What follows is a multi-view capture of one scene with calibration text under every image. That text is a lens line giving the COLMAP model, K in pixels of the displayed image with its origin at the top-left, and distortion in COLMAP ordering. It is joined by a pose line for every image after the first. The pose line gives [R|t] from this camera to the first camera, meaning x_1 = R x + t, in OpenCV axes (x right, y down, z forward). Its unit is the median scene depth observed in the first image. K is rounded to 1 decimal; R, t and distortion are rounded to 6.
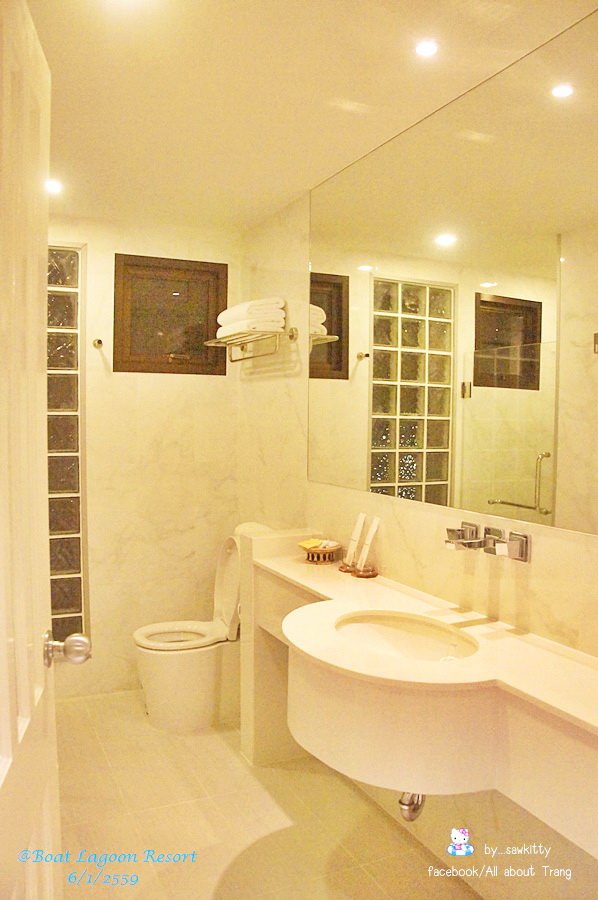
lens RADIAL K [[697.1, 0, 299.0], [0, 697.1, 450.0], [0, 0, 1]] dist [-0.202094, 0.144100]
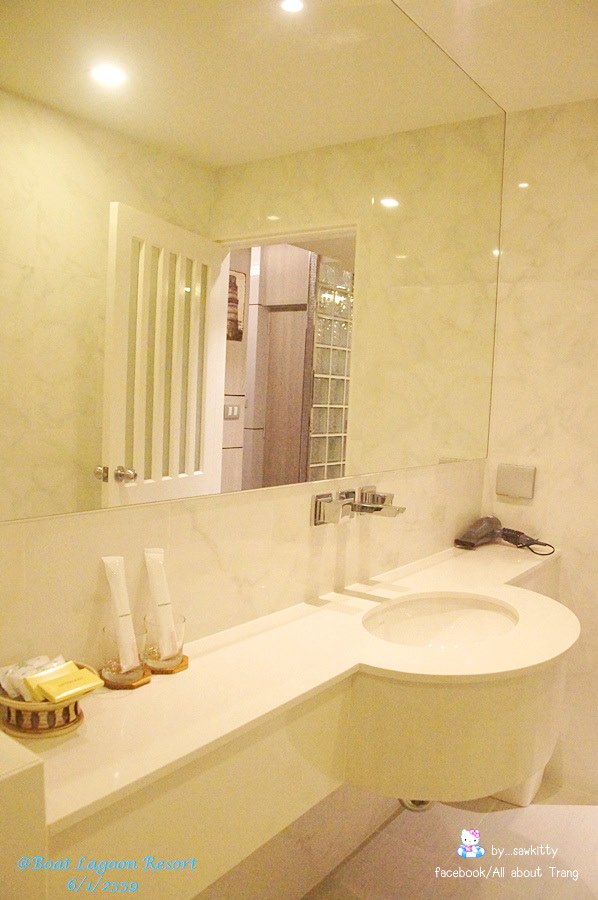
lens RADIAL K [[697.1, 0, 299.0], [0, 697.1, 450.0], [0, 0, 1]] dist [-0.202094, 0.144100]
pose [[-0.466988, -0.104430, 0.878076, -0.504429], [-0.008741, 0.993499, 0.113508, -0.048277], [-0.884220, 0.045332, -0.464865, 1.499528]]
